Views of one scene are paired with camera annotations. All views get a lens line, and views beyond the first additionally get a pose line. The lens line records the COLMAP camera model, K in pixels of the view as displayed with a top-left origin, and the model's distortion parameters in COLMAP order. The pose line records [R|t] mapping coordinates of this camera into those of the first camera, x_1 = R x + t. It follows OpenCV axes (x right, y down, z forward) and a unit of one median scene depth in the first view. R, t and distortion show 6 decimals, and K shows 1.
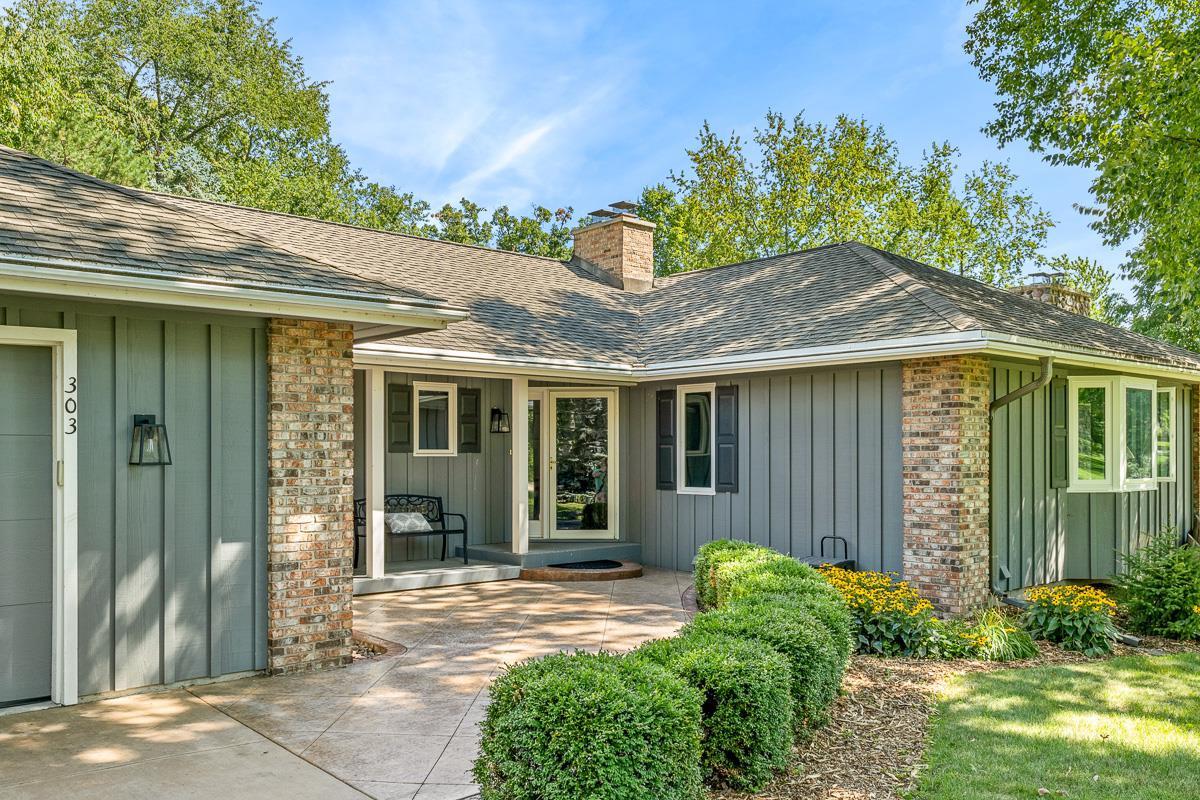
lens RADIAL K [[1032.5, 0, 598.8], [0, 1032.5, 449.7], [0, 0, 1]] dist [0.034952, -0.119539]
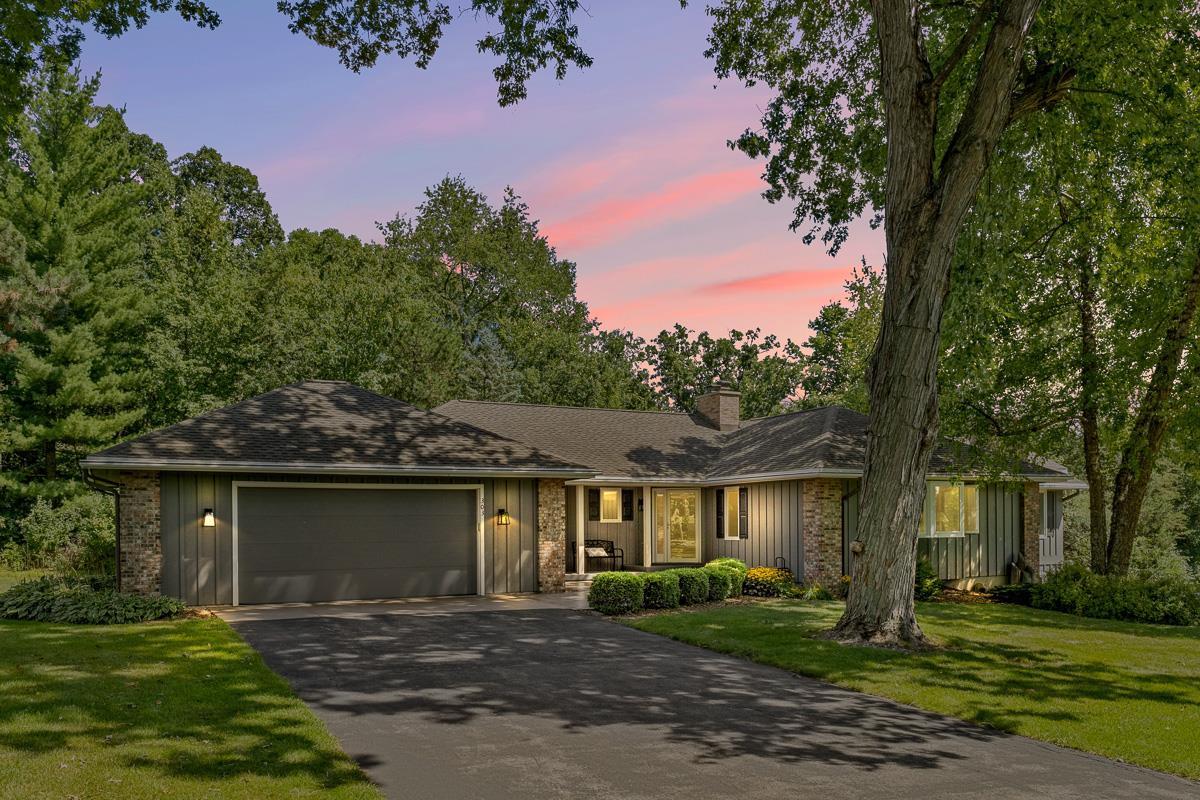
lens RADIAL K [[1160.9, 0, 600.0], [0, 1160.9, 400.0], [0, 0, 1]] dist [-0.000482, -0.009270]
pose [[0.969163, -0.031627, -0.244383, 0.436114], [0.006626, 0.994716, -0.102453, 0.000712], [0.246331, 0.097674, 0.964251, -1.414120]]
